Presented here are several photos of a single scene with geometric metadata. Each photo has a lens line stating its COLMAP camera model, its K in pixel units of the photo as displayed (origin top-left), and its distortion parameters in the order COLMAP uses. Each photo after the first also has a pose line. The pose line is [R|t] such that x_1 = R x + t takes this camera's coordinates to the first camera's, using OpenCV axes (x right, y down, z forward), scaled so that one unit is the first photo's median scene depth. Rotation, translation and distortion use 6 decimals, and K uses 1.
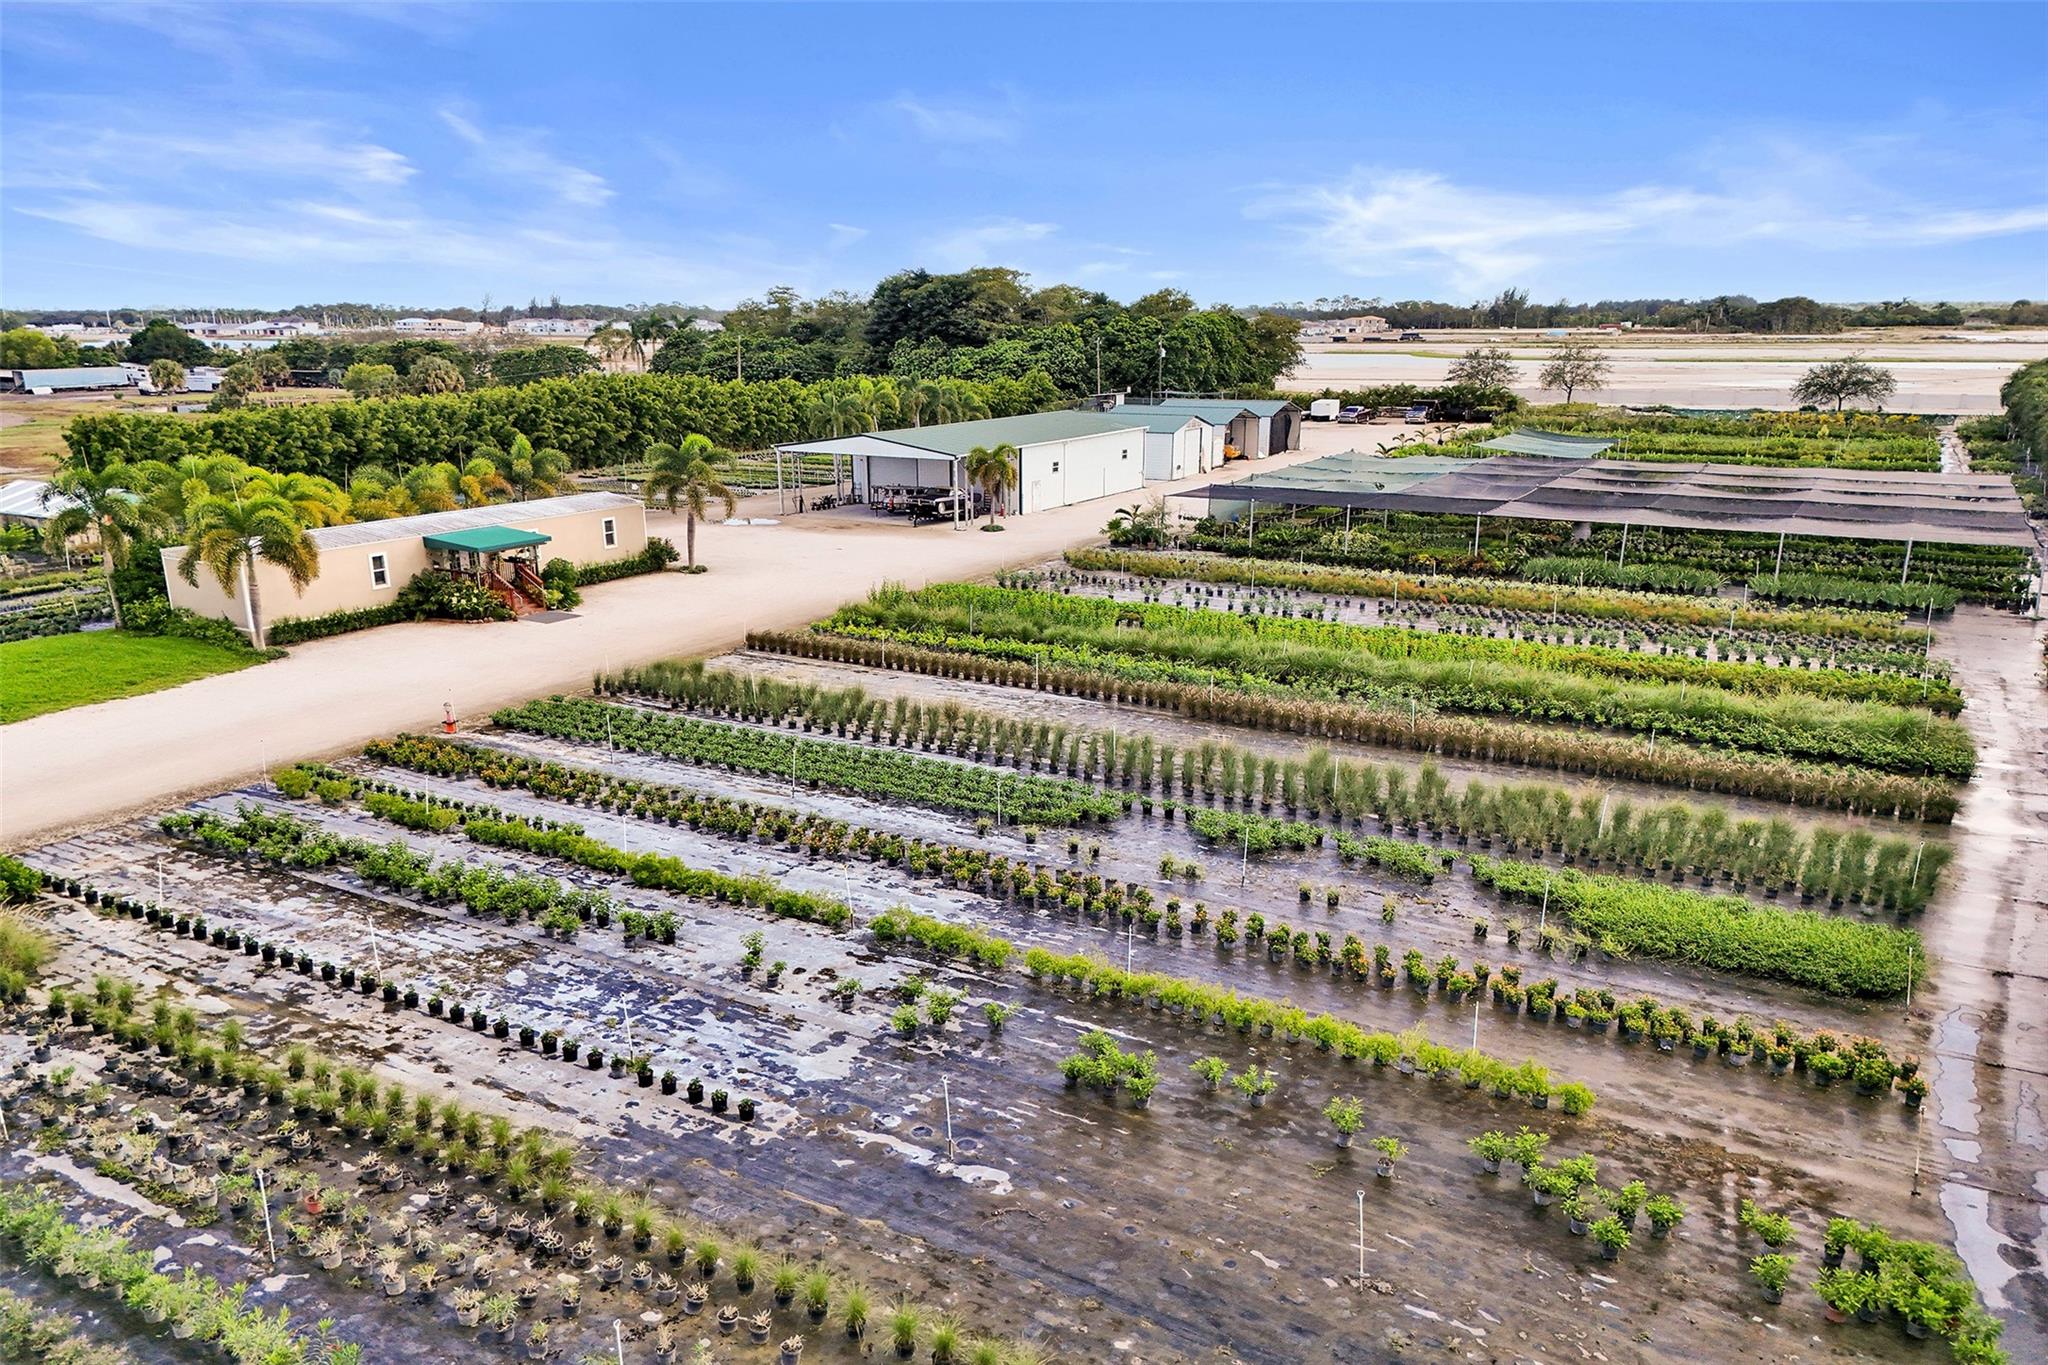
lens RADIAL K [[1480.2, 0, 980.2], [0, 1480.2, 669.8], [0, 0, 1]] dist [0.093838, -0.071282]
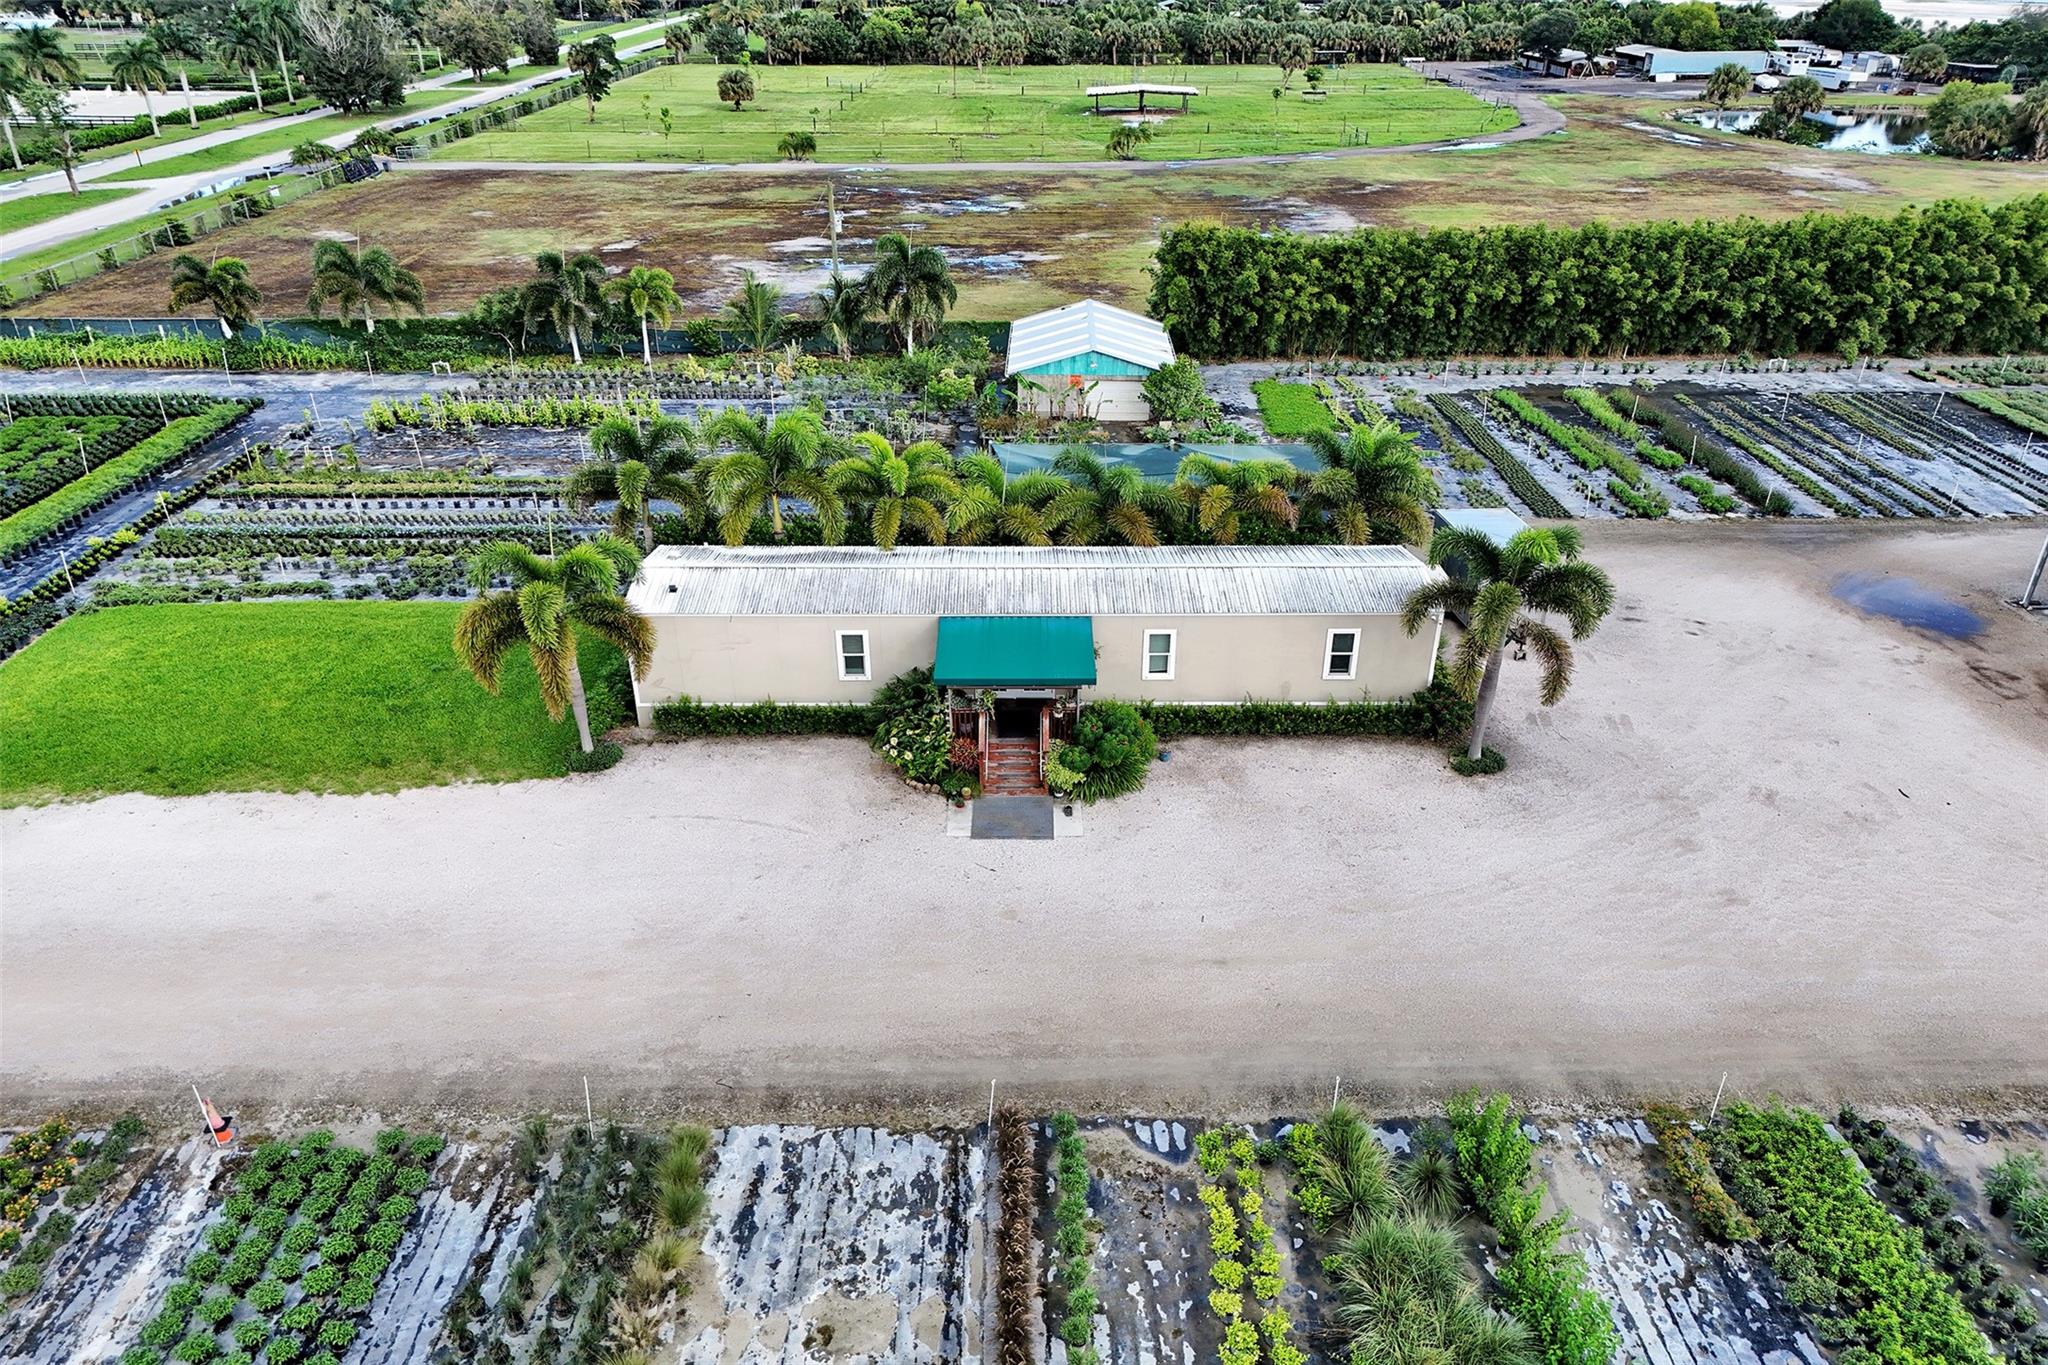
lens RADIAL K [[1434.0, 0, 1024.0], [0, 1434.0, 682.5], [0, 0, 1]] dist [0.076897, -0.063079]
pose [[0.504966, 0.394446, -0.767738, 0.188526], [-0.202503, 0.918786, 0.338858, -0.405905], [0.839048, -0.015643, 0.543833, 1.012163]]
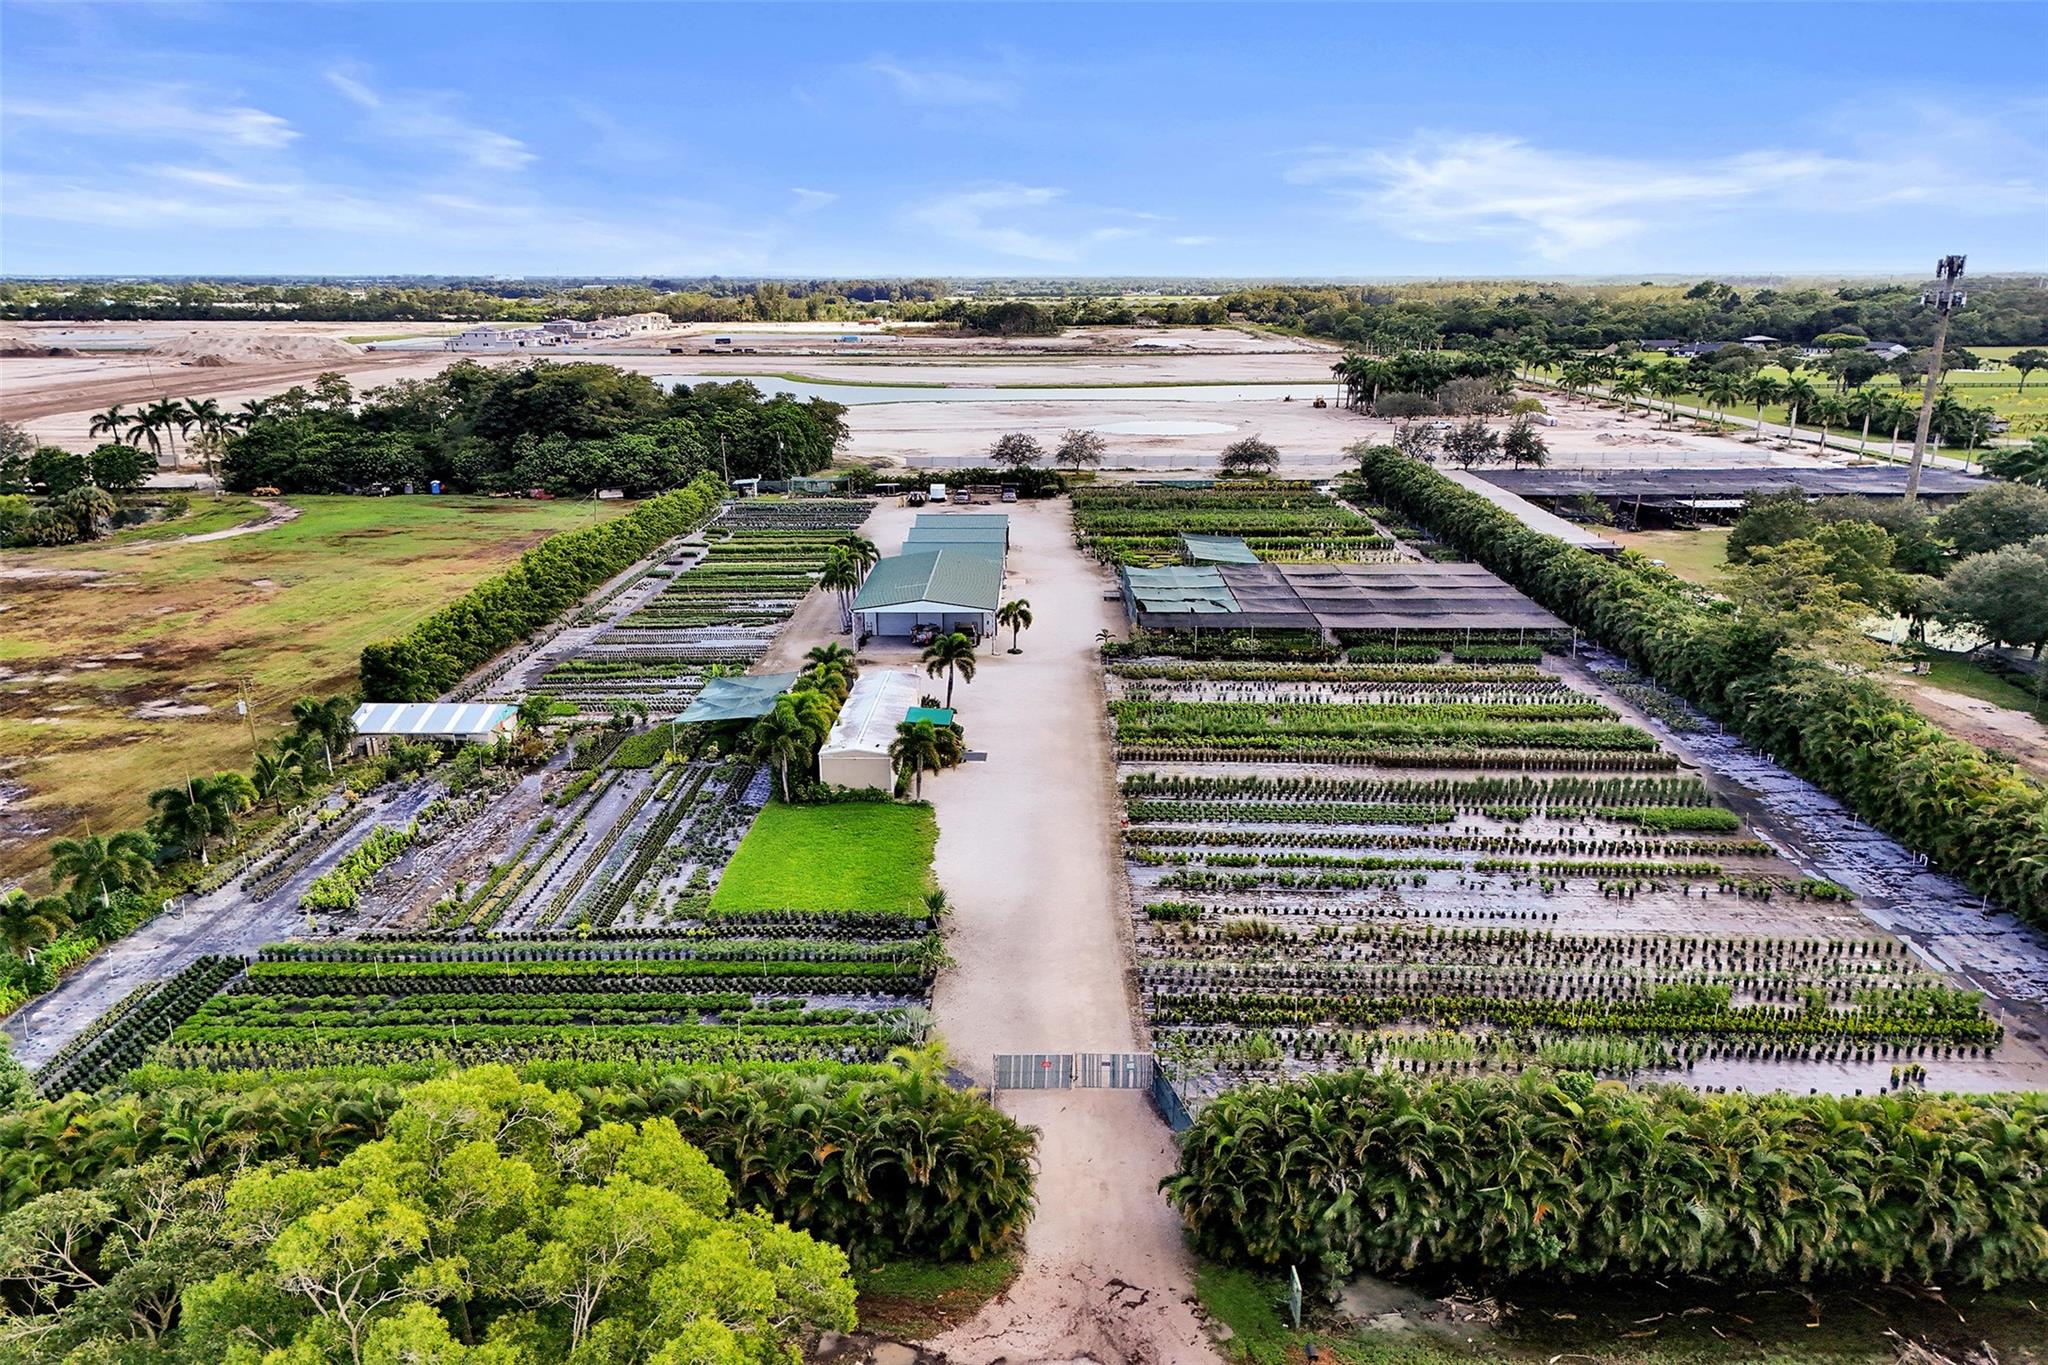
lens RADIAL K [[1469.2, 0, 1024.0], [0, 1469.2, 682.5], [0, 0, 1]] dist [0.042420, -0.002256]
pose [[0.877039, -0.118871, 0.465481, -1.463945], [0.111061, 0.992826, 0.044285, -0.272119], [-0.467406, 0.012857, 0.883949, -0.744191]]
